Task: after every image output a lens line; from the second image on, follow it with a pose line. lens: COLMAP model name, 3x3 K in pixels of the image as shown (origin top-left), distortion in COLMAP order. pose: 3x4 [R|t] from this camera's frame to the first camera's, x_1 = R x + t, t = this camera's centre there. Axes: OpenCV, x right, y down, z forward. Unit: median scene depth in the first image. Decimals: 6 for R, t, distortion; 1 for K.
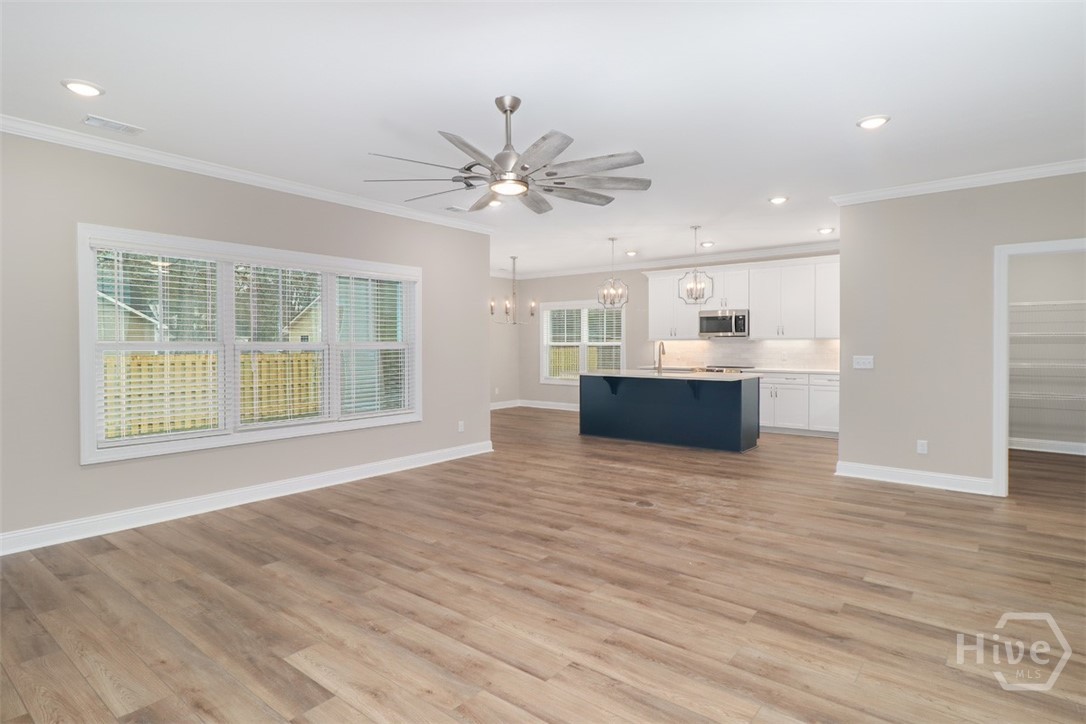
lens RADIAL K [[547.1, 0, 568.7], [0, 547.1, 351.2], [0, 0, 1]] dist [0.002444, 0.000324]
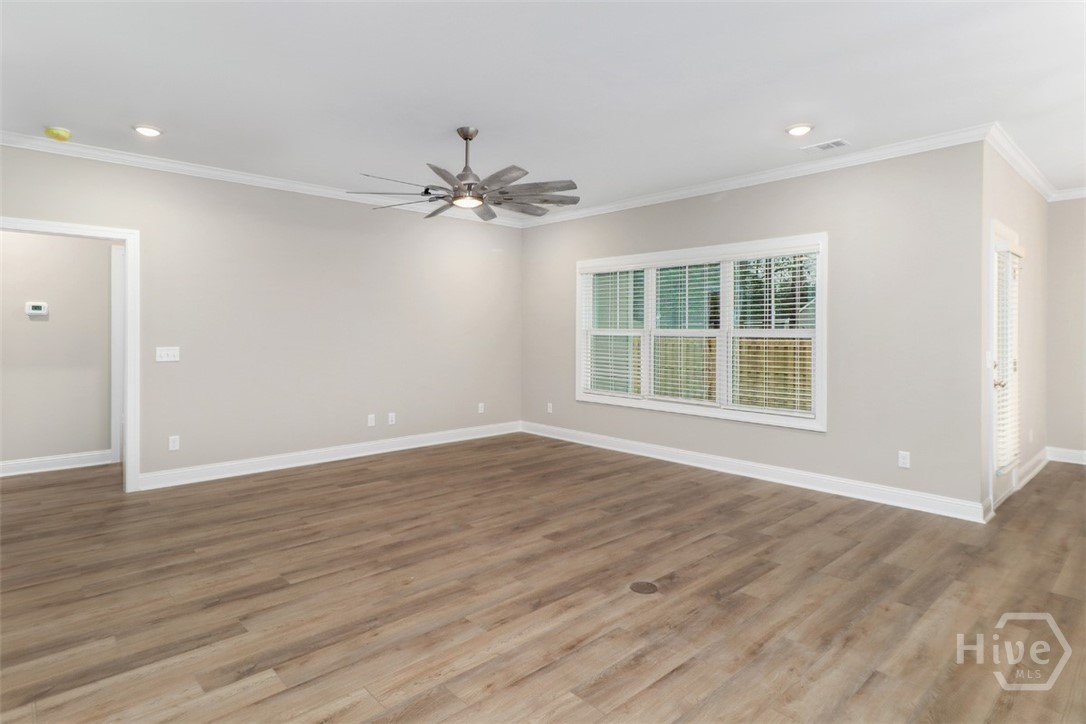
lens RADIAL K [[613.9, 0, 544.5], [0, 613.9, 324.2], [0, 0, 1]] dist [0.004492, 0.000472]
pose [[-0.171637, -0.006291, -0.985140, 1.082994], [-0.013896, 0.999896, -0.003964, -0.025567], [0.985062, 0.013009, -0.171706, 1.266258]]
